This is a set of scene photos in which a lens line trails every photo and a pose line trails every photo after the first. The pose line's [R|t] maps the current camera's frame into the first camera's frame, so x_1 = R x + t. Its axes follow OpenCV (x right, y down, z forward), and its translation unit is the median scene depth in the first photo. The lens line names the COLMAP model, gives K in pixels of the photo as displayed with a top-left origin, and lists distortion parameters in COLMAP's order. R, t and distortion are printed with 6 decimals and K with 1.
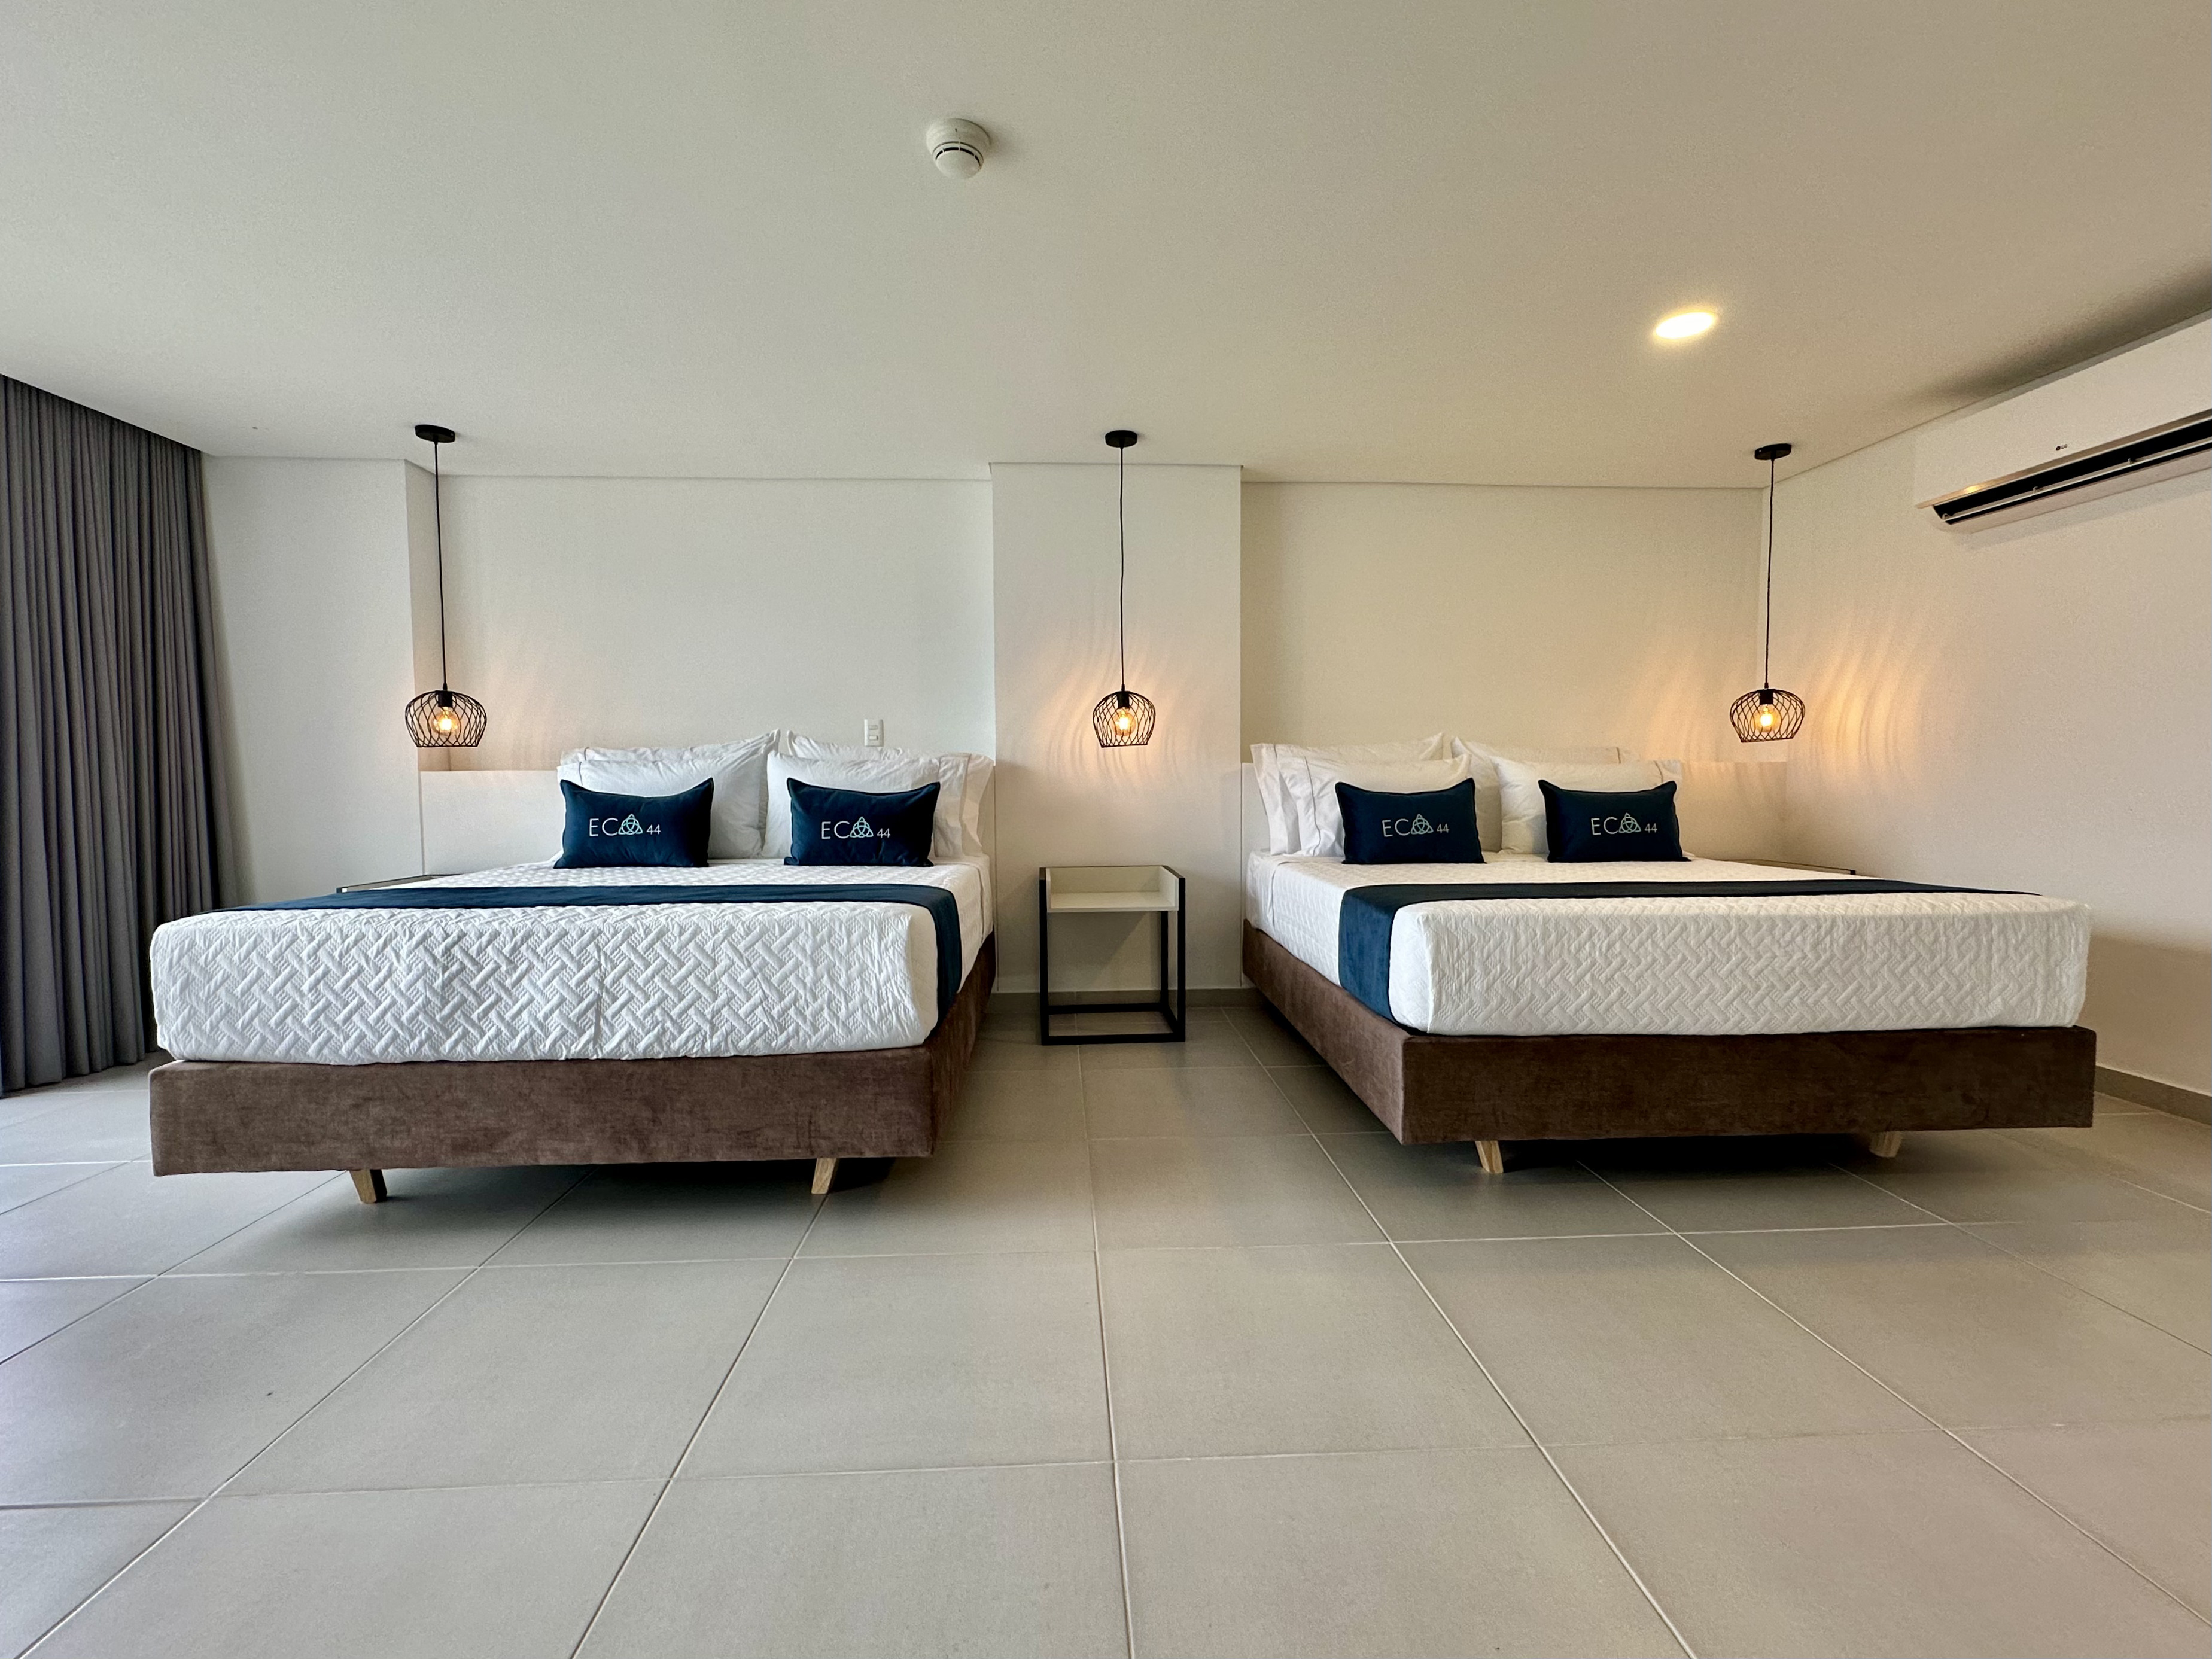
lens RADIAL K [[952.8, 0, 1100.4], [0, 952.8, 827.3], [0, 0, 1]] dist [0.002899, 0.000245]
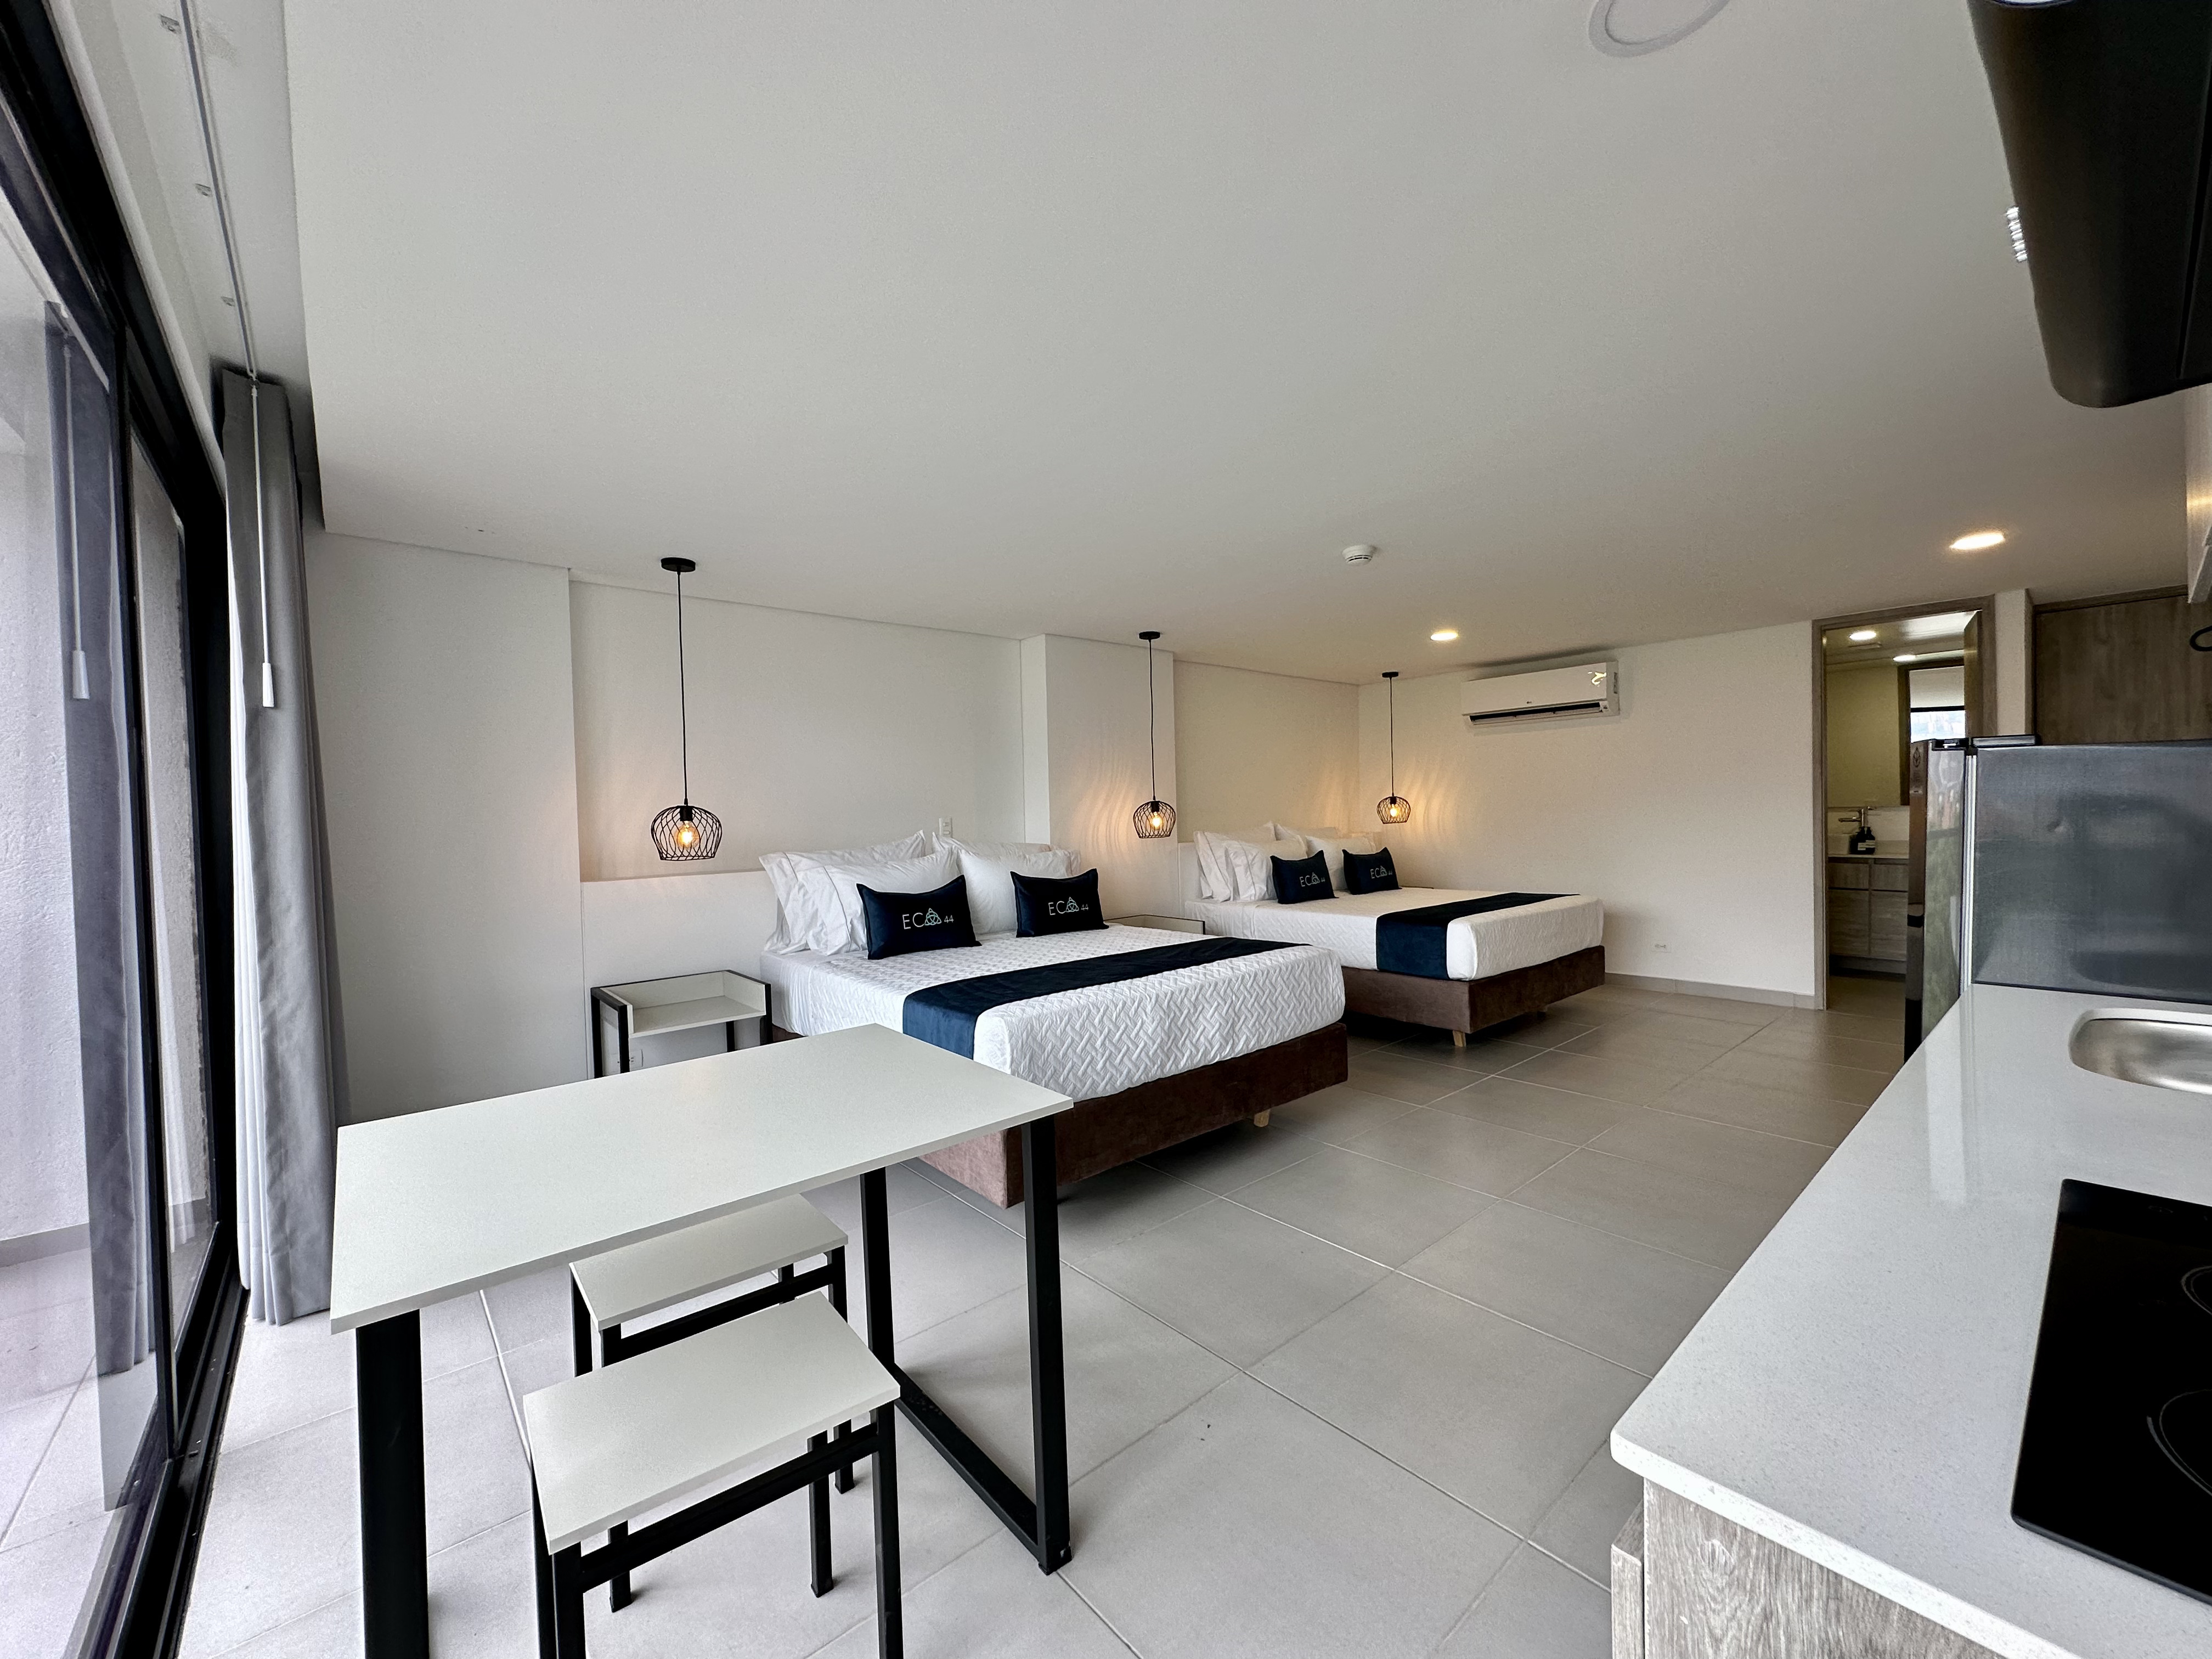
lens RADIAL K [[878.0, 0, 1104.9], [0, 878.0, 826.2], [0, 0, 1]] dist [0.002000, 0.000123]
pose [[0.790057, -0.023633, 0.612577, -0.916334], [0.051806, 0.998256, -0.028304, -0.069759], [-0.610840, 0.054097, 0.789904, -0.041612]]
